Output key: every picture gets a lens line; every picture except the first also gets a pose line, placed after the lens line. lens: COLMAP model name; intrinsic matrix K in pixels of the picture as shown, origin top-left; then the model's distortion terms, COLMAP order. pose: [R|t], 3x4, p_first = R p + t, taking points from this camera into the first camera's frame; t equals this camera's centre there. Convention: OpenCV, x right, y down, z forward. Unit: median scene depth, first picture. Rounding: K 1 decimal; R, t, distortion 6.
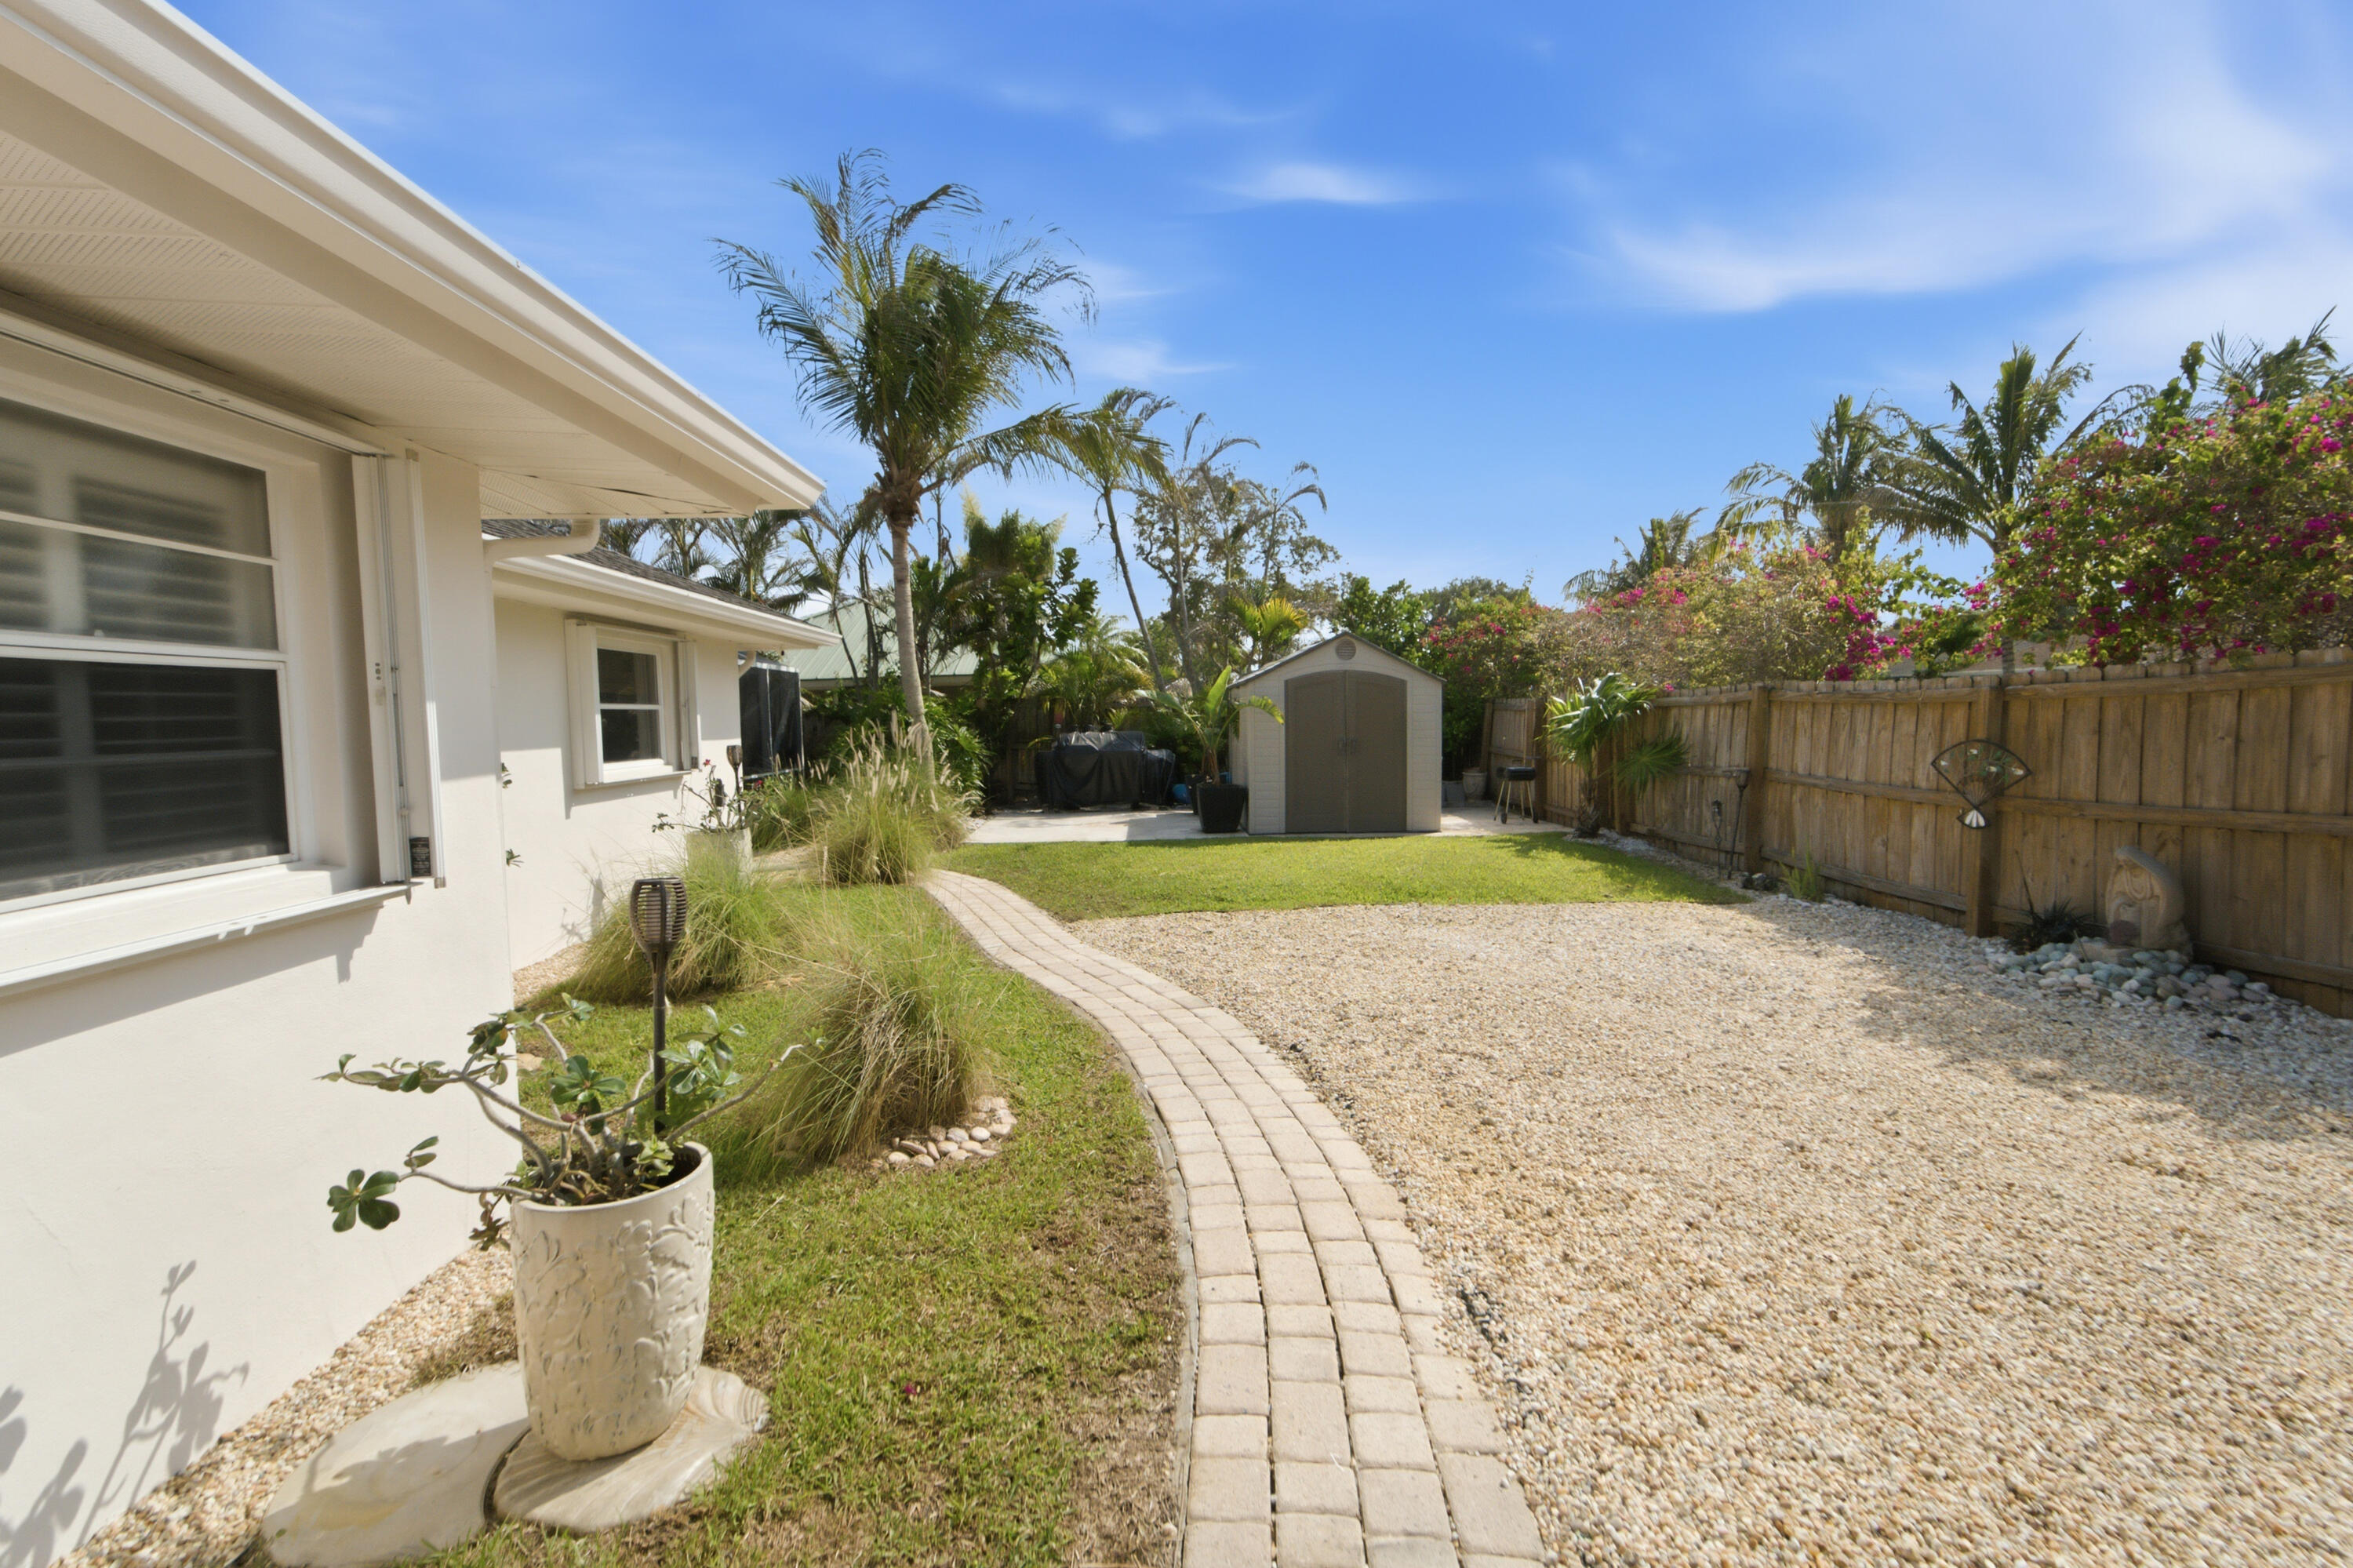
lens RADIAL K [[1021.9, 0, 1067.3], [0, 1021.9, 780.2], [0, 0, 1]] dist [-0.019050, -0.000320]
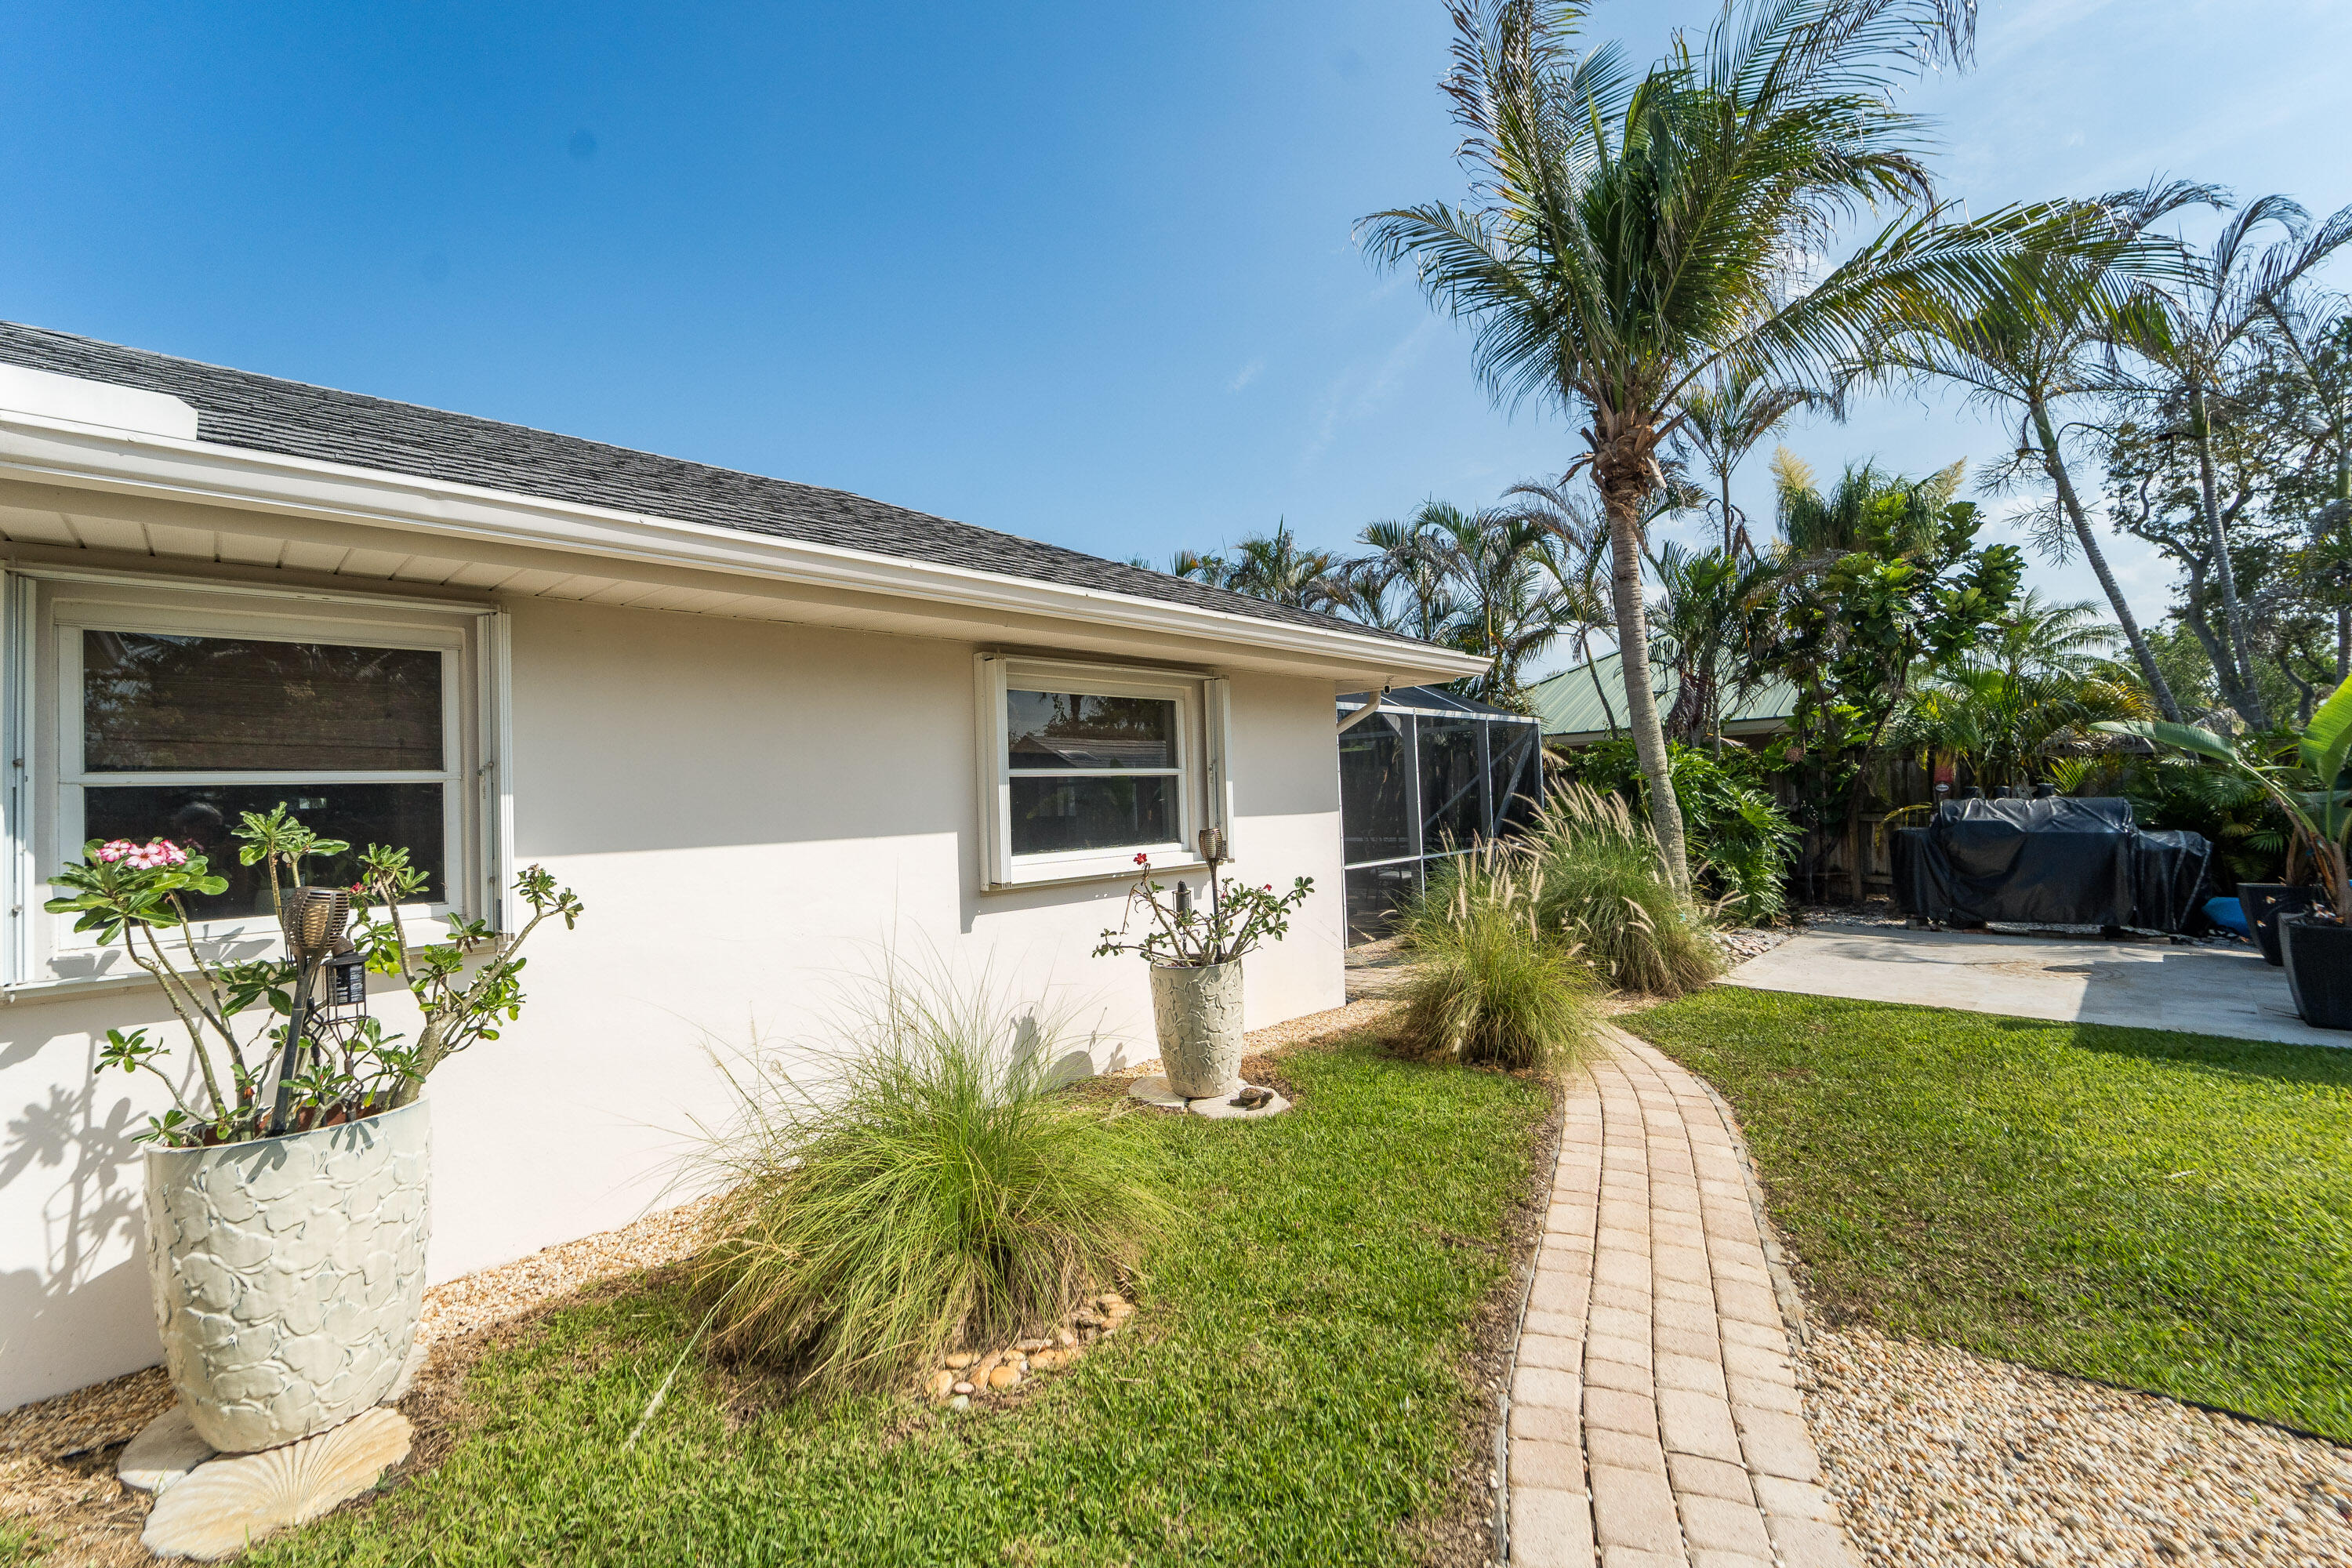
lens RADIAL K [[944.9, 0, 1160.7], [0, 944.9, 783.2], [0, 0, 1]] dist [-0.024862, 0.000023]
pose [[0.734865, -0.010930, -0.678125, 0.024634], [-0.026709, 0.998628, -0.045041, -0.017408], [0.677687, 0.051211, 0.733565, 0.260910]]
